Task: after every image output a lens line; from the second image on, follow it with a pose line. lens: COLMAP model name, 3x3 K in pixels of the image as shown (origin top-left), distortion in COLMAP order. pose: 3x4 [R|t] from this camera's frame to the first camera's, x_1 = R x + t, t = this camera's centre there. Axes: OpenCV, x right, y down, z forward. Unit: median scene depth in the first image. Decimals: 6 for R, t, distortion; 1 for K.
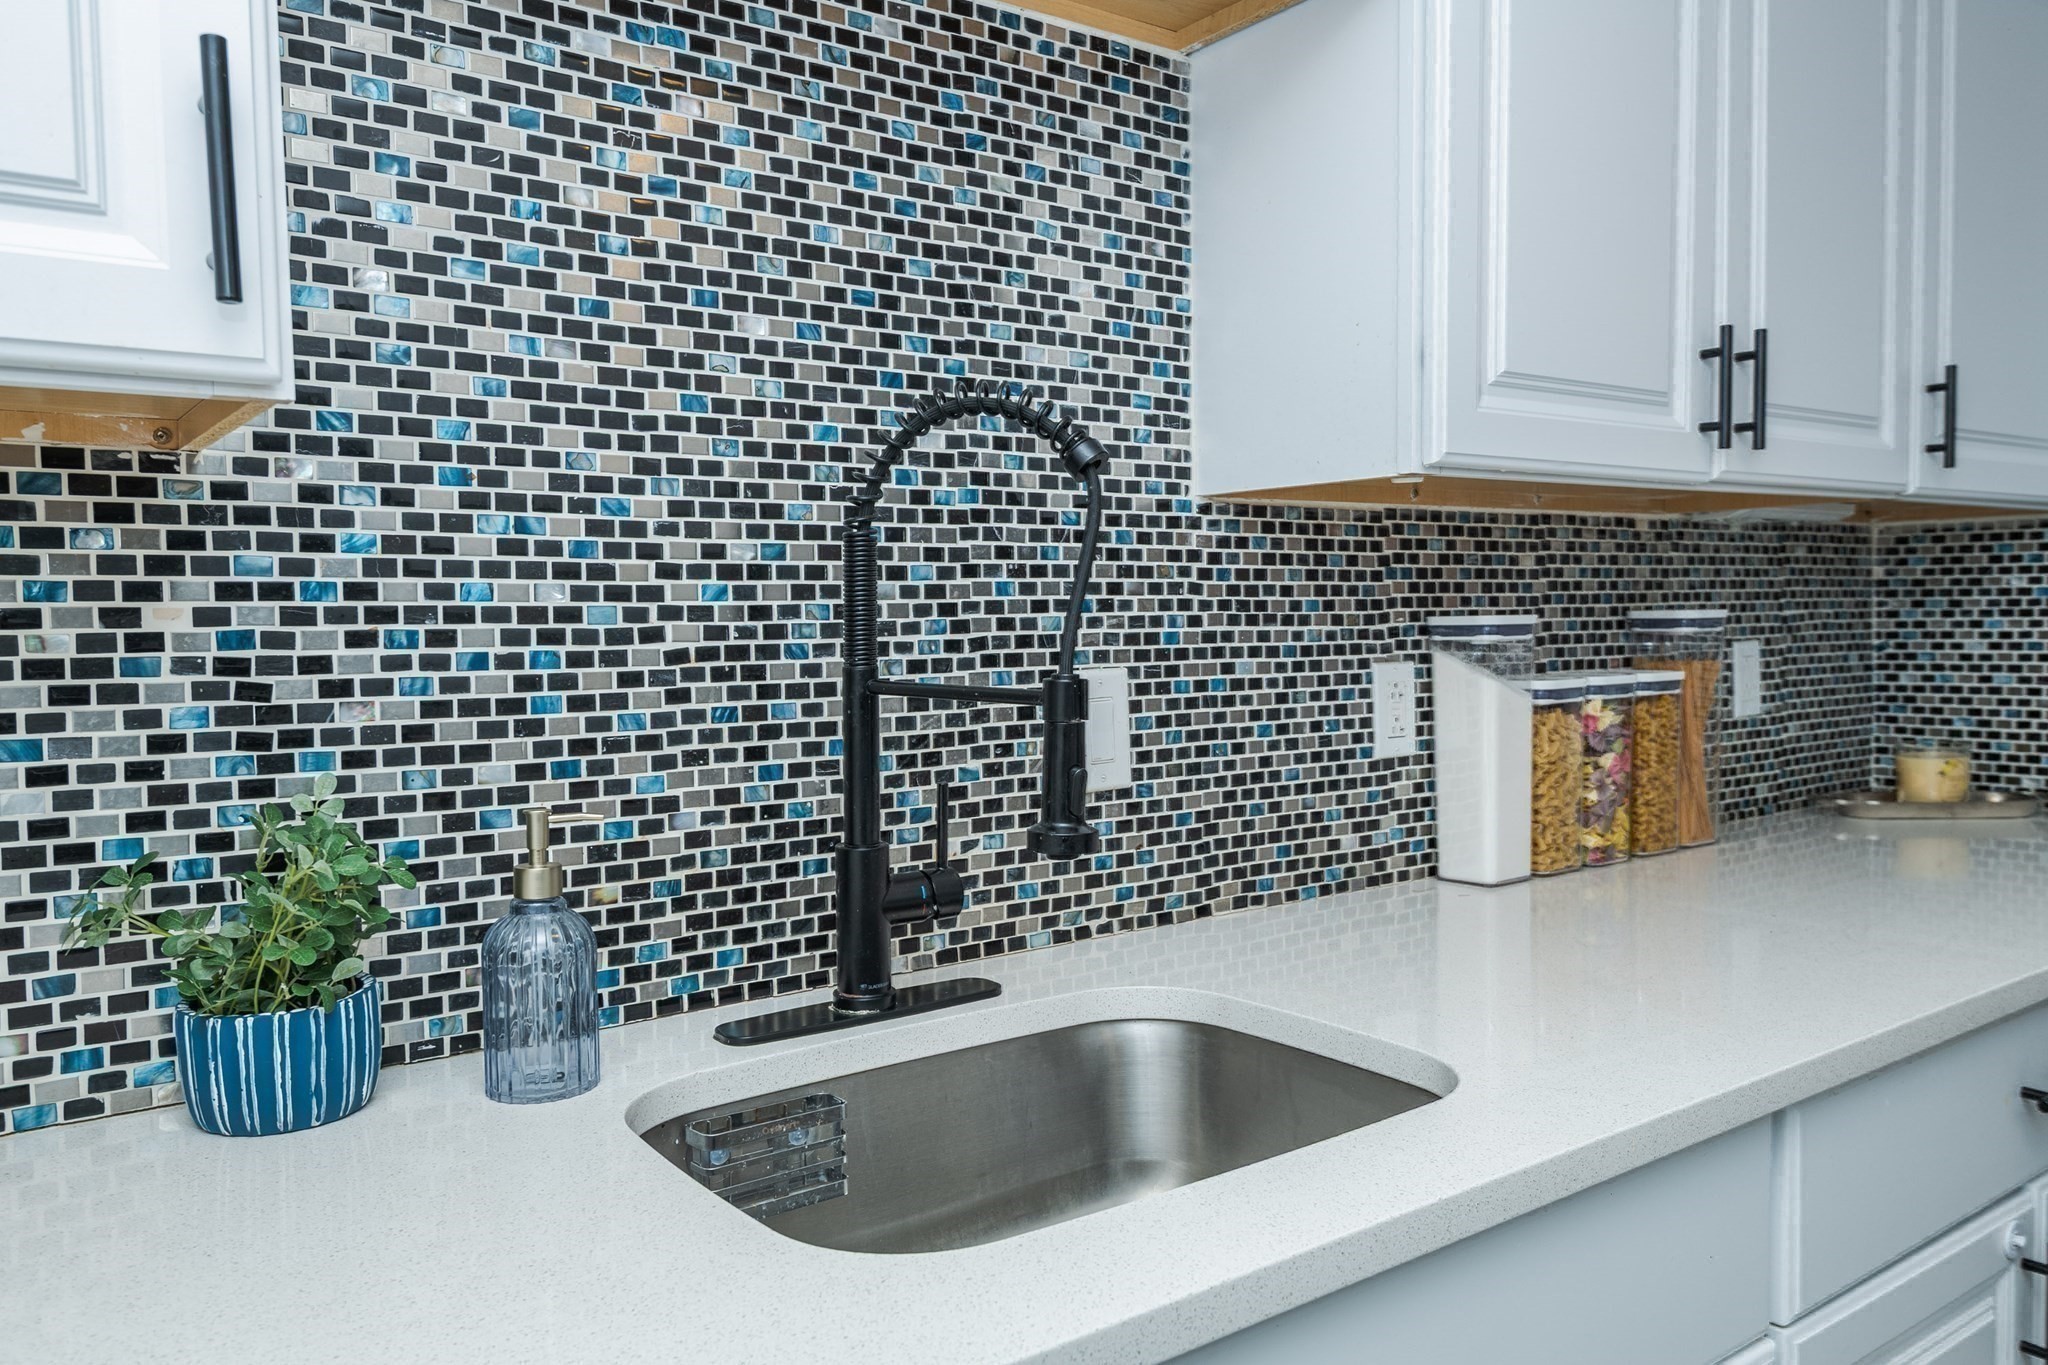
lens RADIAL K [[1490.2, 0, 1021.6], [0, 1490.2, 684.7], [0, 0, 1]] dist [0.016481, 0.004618]
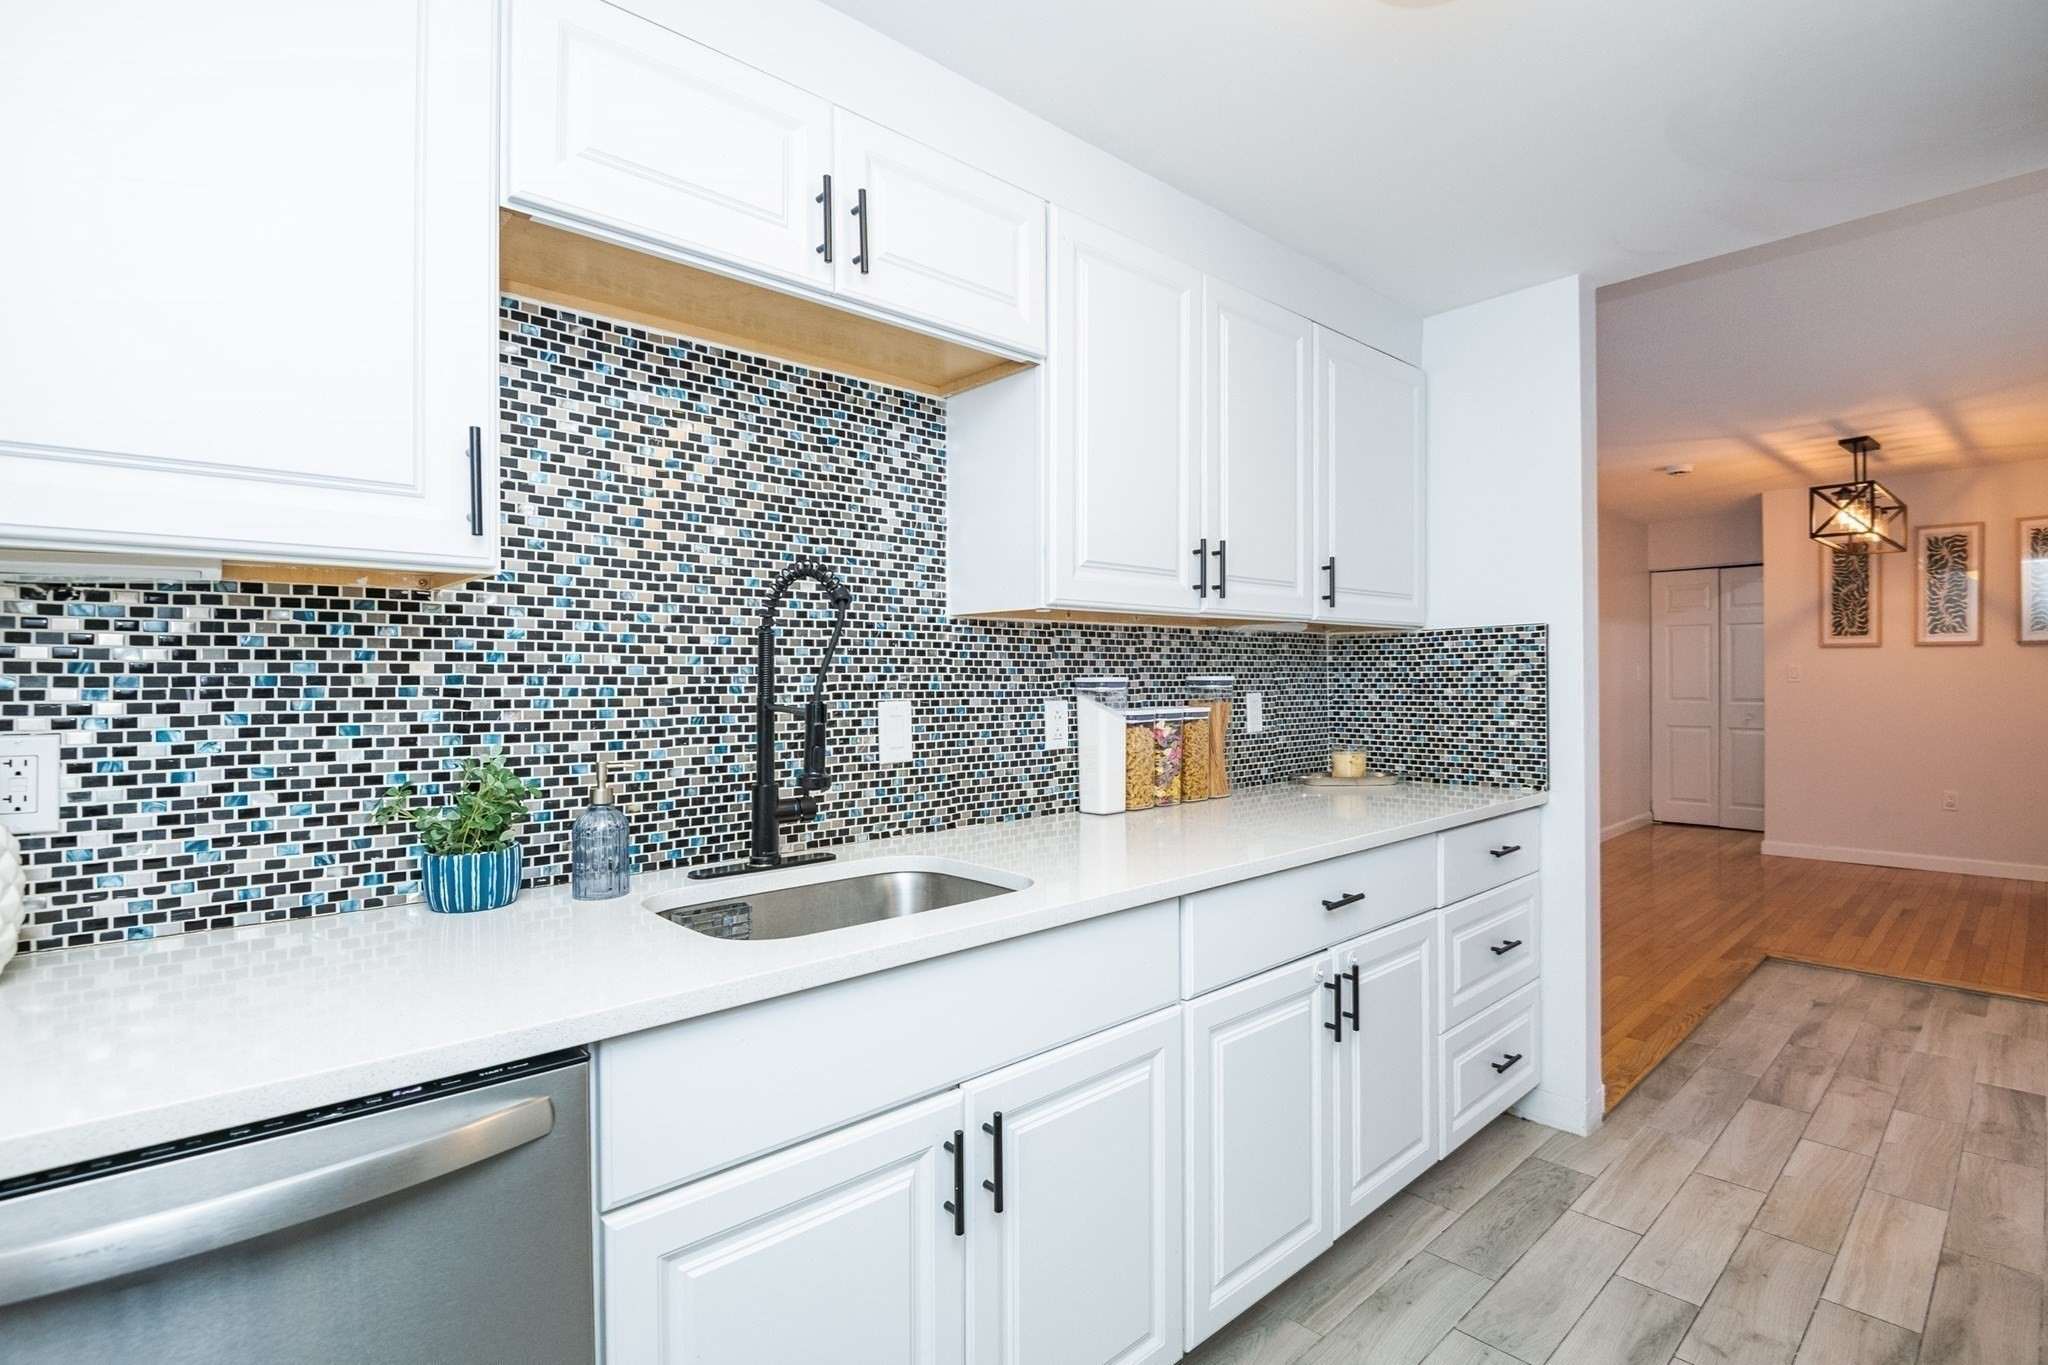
lens RADIAL K [[958.9, 0, 1031.7], [0, 958.9, 677.8], [0, 0, 1]] dist [-0.001413, -0.000962]
pose [[0.993222, 0.011138, 0.115702, 0.101349], [-0.005565, 0.998814, -0.048377, 0.022854], [-0.116103, 0.047405, 0.992105, -0.352273]]
